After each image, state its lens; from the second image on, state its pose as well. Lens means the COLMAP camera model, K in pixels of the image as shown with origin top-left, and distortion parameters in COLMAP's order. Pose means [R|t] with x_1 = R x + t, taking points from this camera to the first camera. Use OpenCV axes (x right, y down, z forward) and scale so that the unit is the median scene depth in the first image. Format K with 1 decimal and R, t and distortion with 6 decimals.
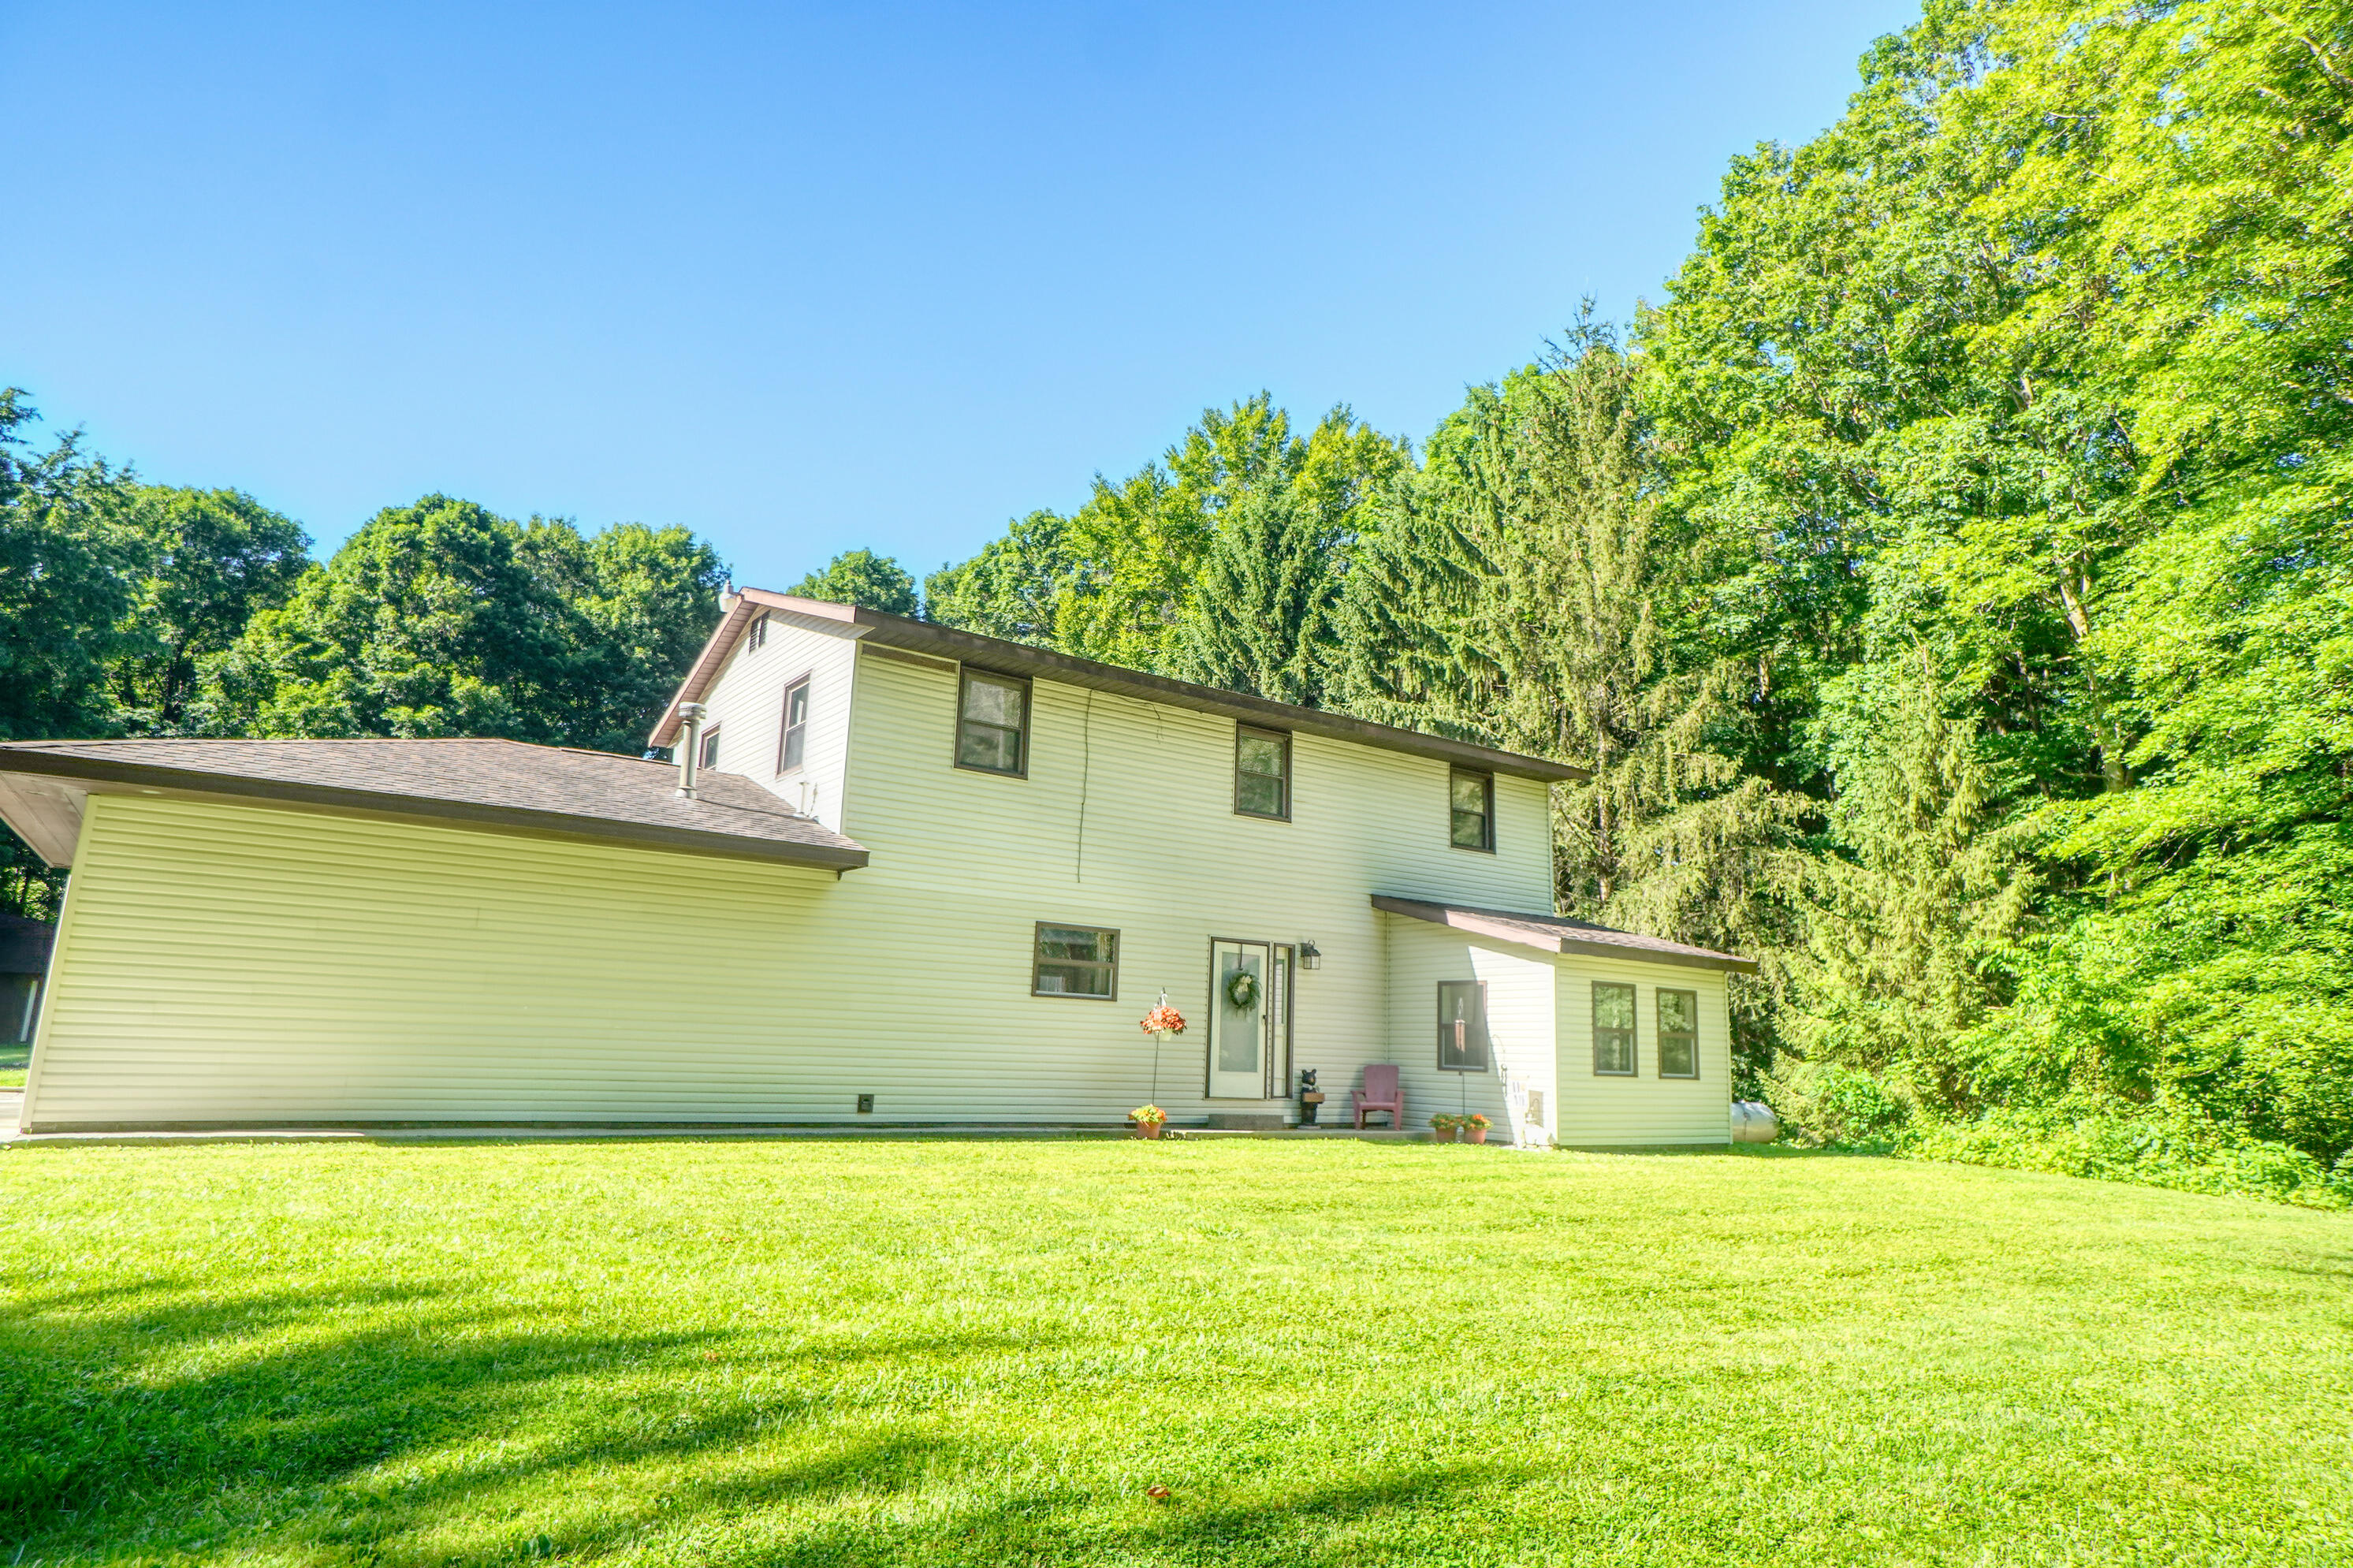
lens RADIAL K [[1357.1, 0, 1165.2], [0, 1357.1, 770.4], [0, 0, 1]] dist [-0.002706, 0.001795]
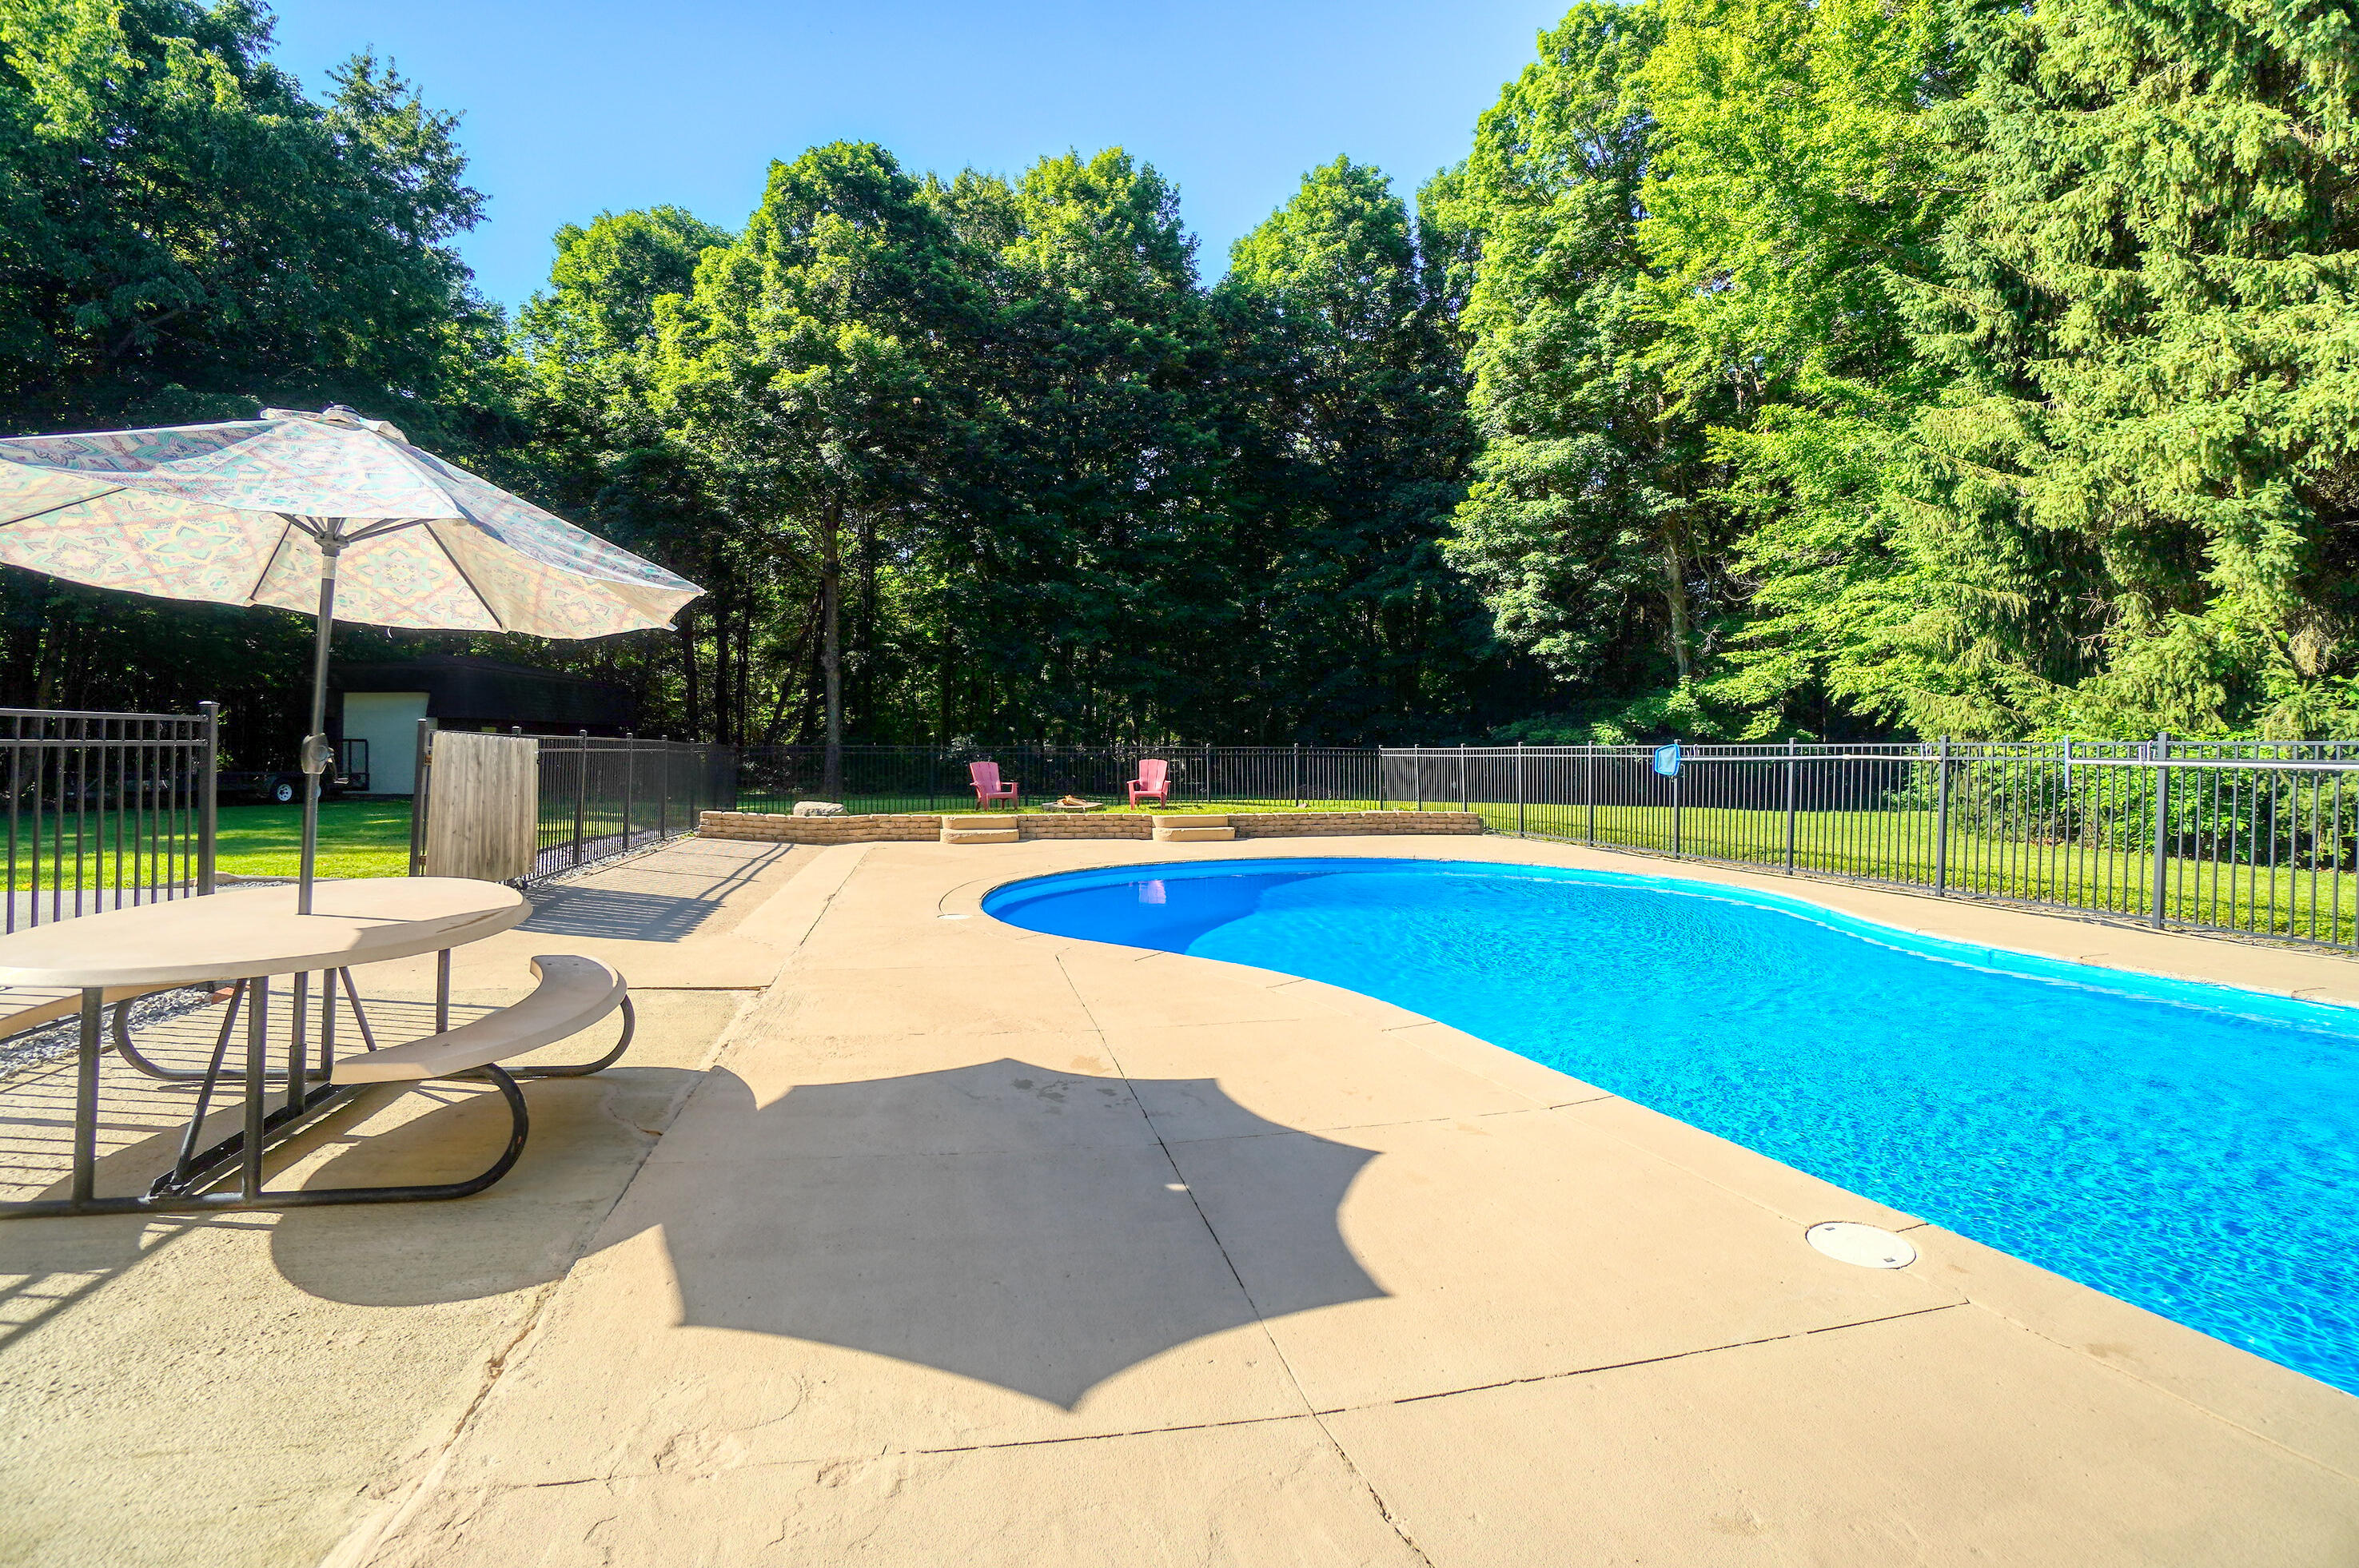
lens RADIAL K [[1067.2, 0, 1173.9], [0, 1067.2, 740.9], [0, 0, 1]] dist [-0.059617, 0.022235]
pose [[0.920183, -0.040279, -0.389412, -0.218413], [0.109952, 0.981247, 0.158322, 0.168181], [0.375732, -0.188502, 0.907355, 0.872473]]
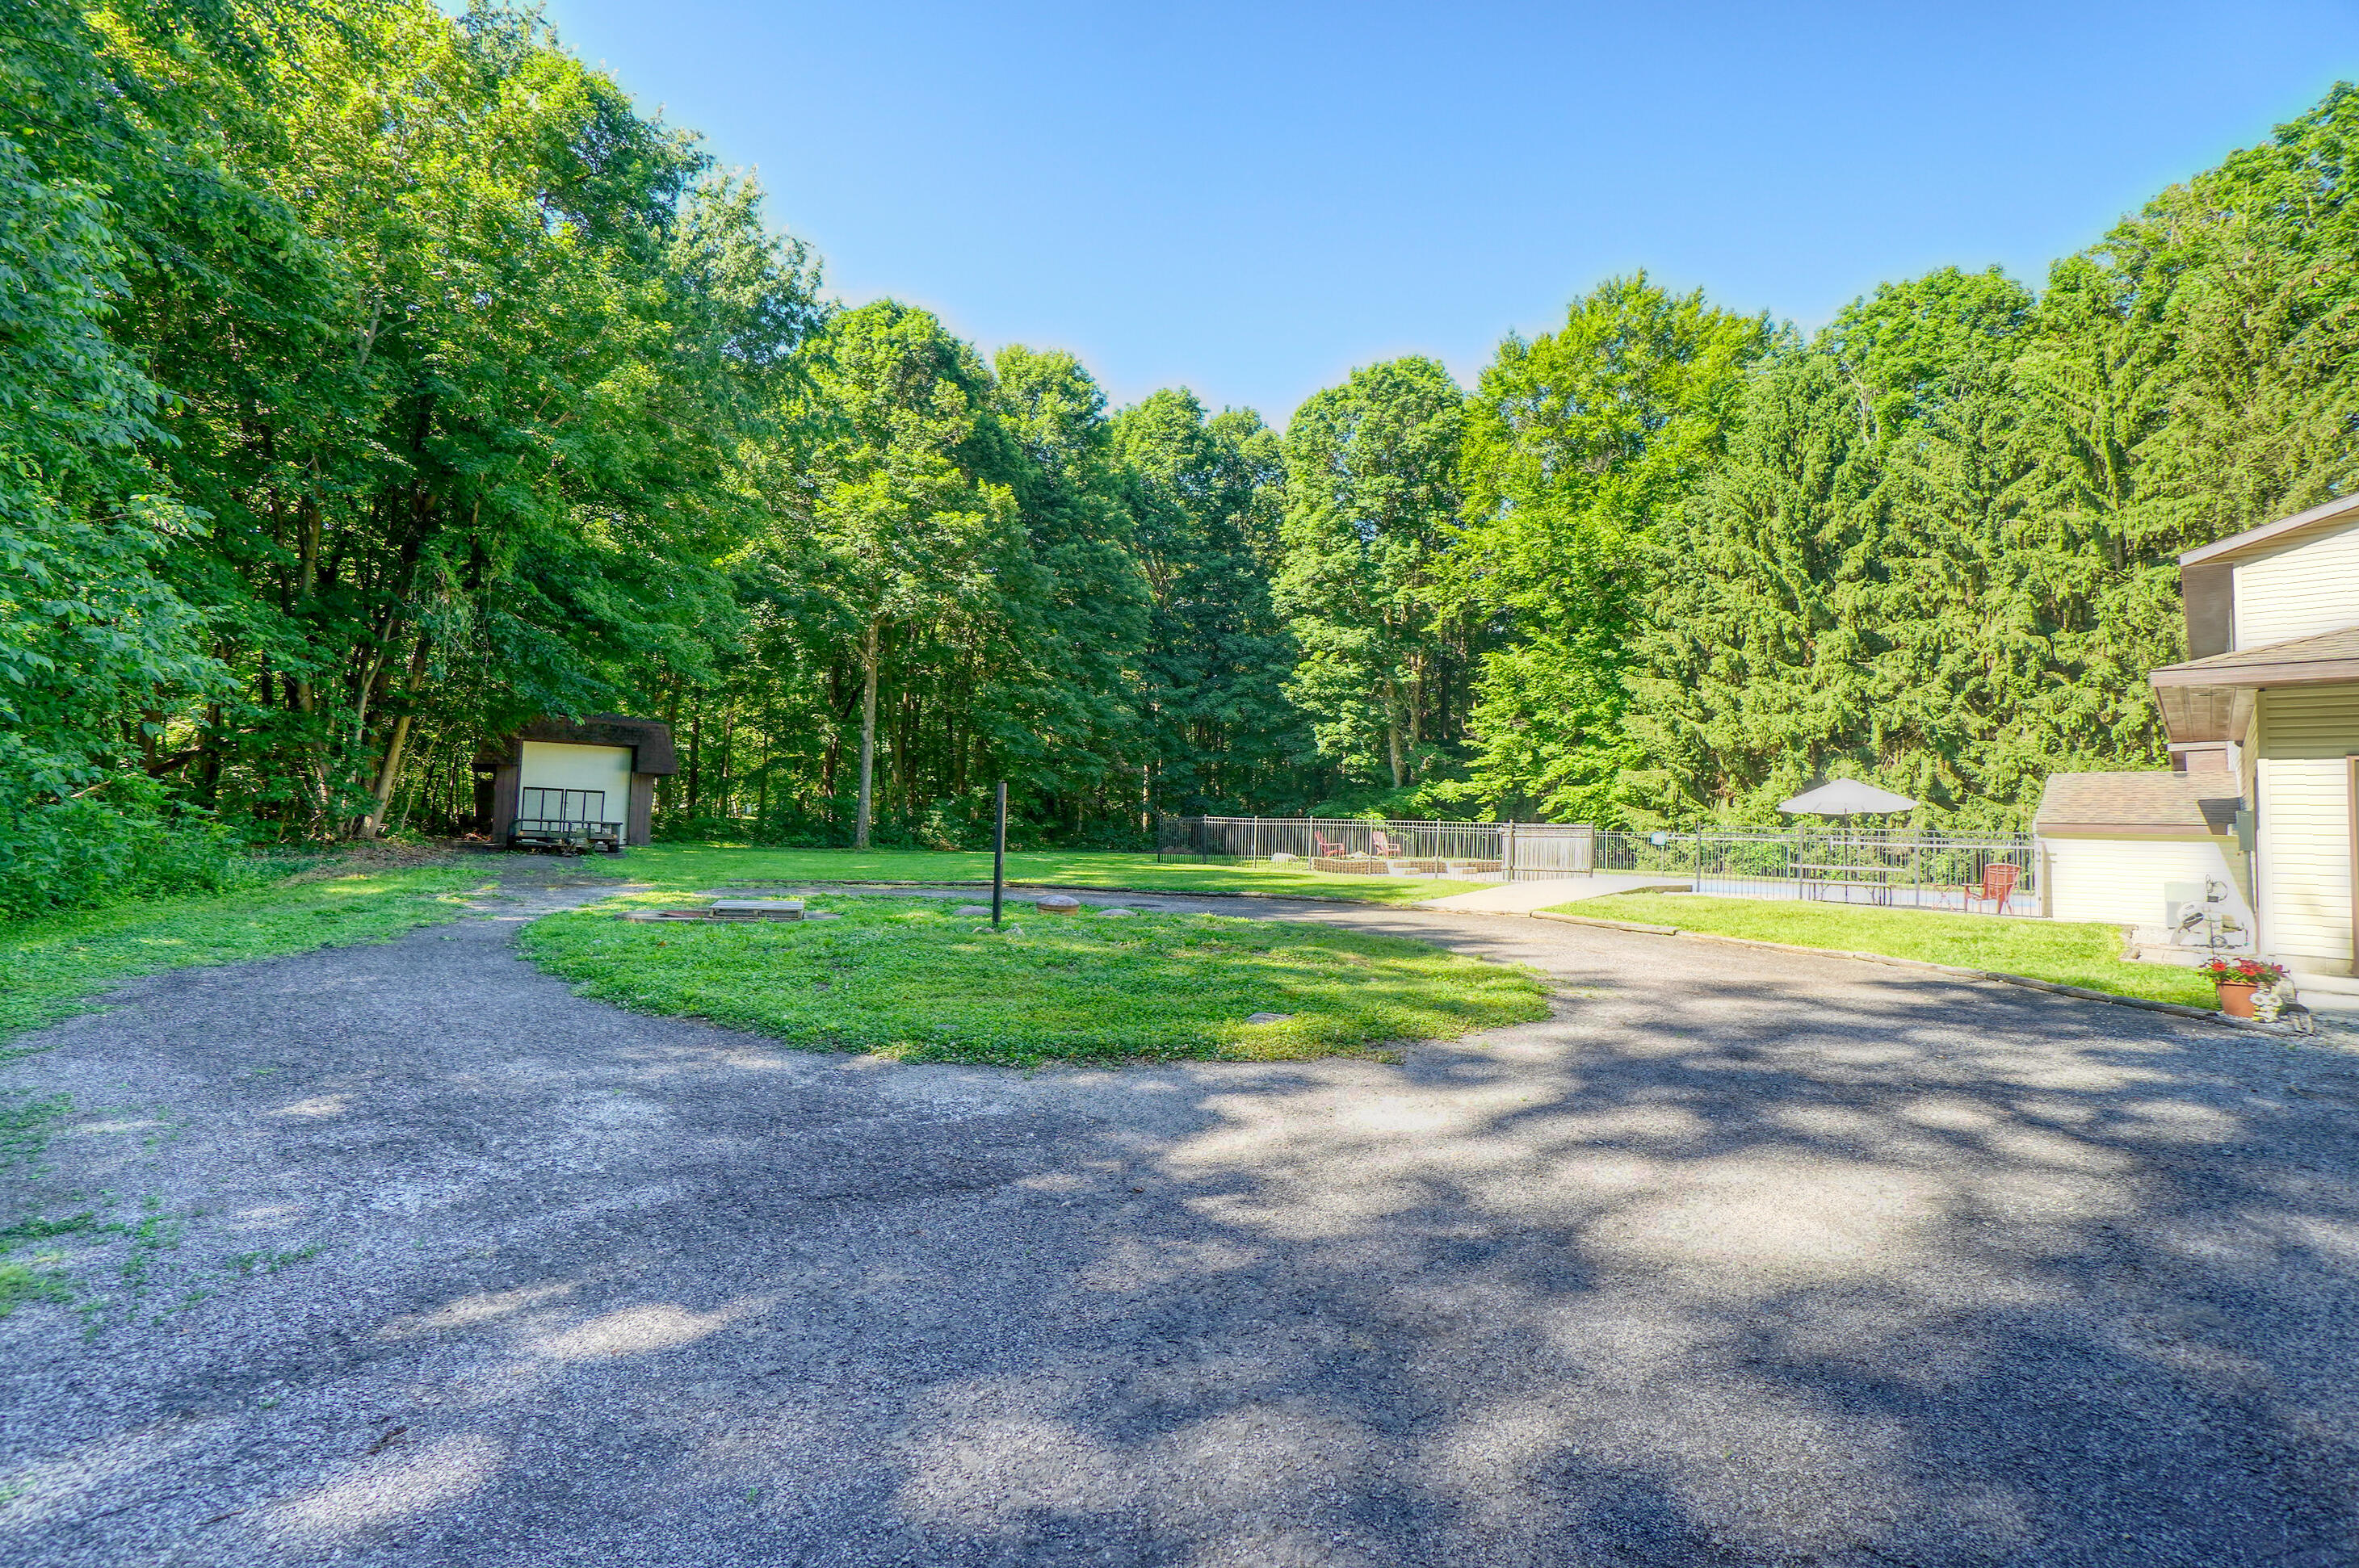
lens RADIAL K [[1067.2, 0, 1173.9], [0, 1067.2, 740.9], [0, 0, 1]] dist [-0.059617, 0.022235]
pose [[0.984517, 0.009366, 0.175041, -0.962973], [-0.031866, 0.991496, 0.126179, 0.030149], [-0.172371, -0.129803, 0.976442, 0.330113]]
